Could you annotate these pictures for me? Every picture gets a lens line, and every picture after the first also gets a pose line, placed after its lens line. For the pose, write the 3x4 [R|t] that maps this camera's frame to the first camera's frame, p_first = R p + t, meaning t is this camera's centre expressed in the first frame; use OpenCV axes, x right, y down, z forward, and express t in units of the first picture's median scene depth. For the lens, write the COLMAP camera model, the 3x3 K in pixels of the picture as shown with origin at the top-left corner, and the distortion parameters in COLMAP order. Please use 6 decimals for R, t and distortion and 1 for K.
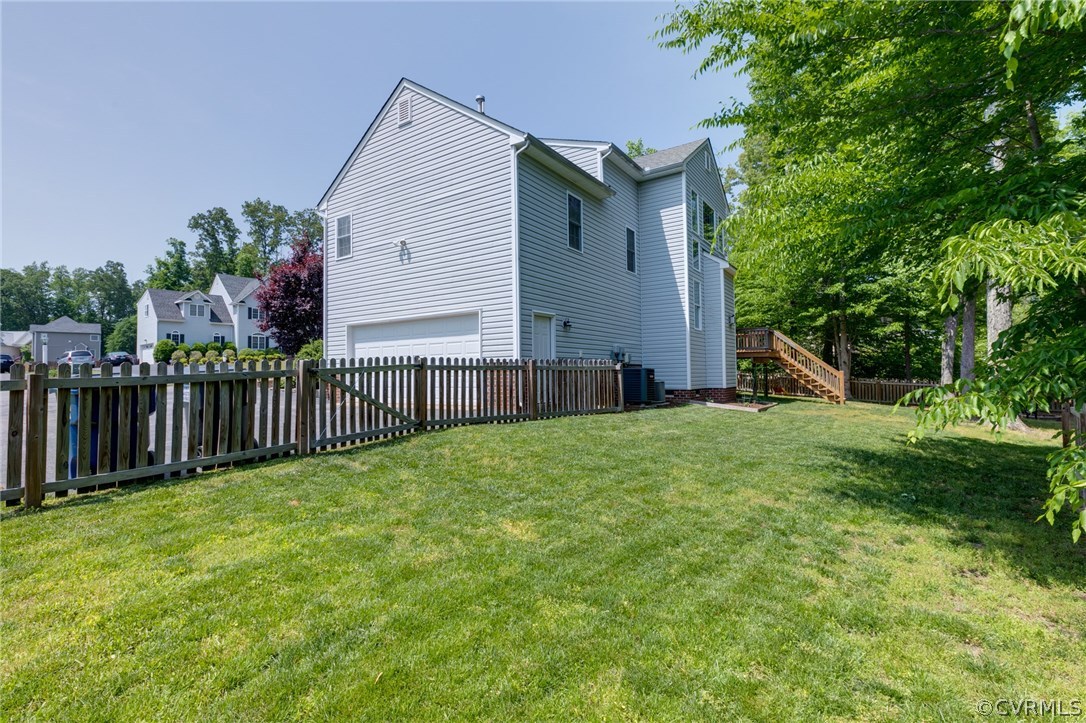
lens RADIAL K [[488.7, 0, 545.1], [0, 488.7, 360.6], [0, 0, 1]] dist [0.006735, -0.000252]
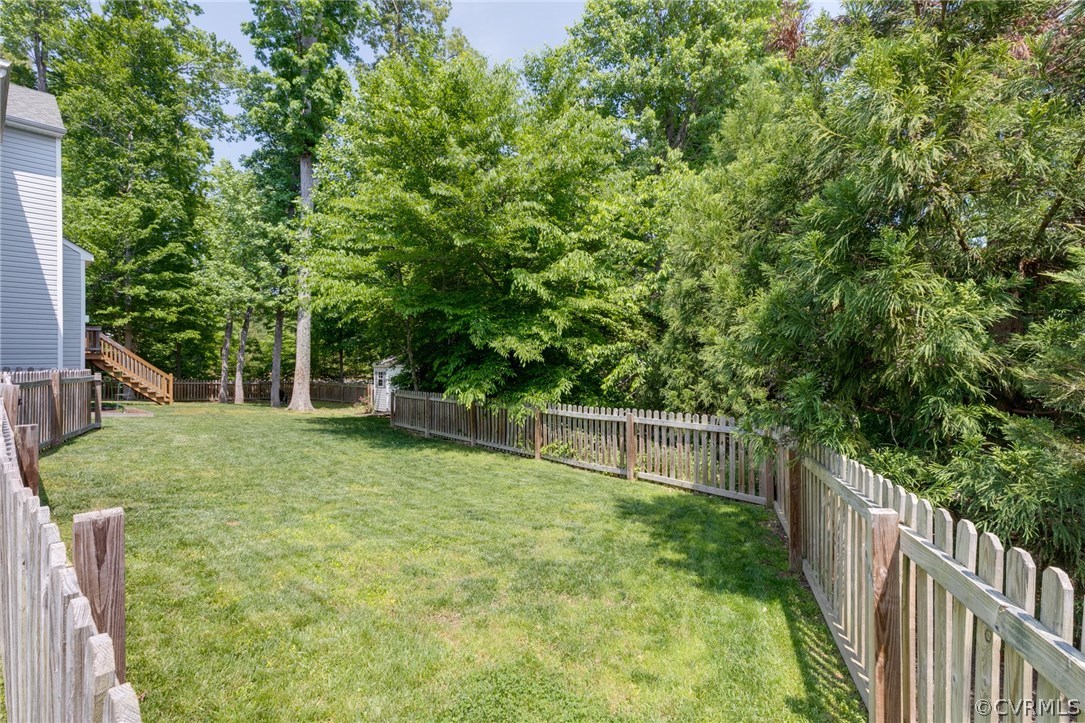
lens RADIAL K [[488.3, 0, 544.6], [0, 488.3, 360.6], [0, 0, 1]] dist [0.006735, -0.000252]
pose [[0.130991, 0.016662, 0.991244, -0.319388], [-0.026254, 0.999566, -0.013332, -0.013588], [-0.991036, -0.024277, 0.131372, 0.040889]]
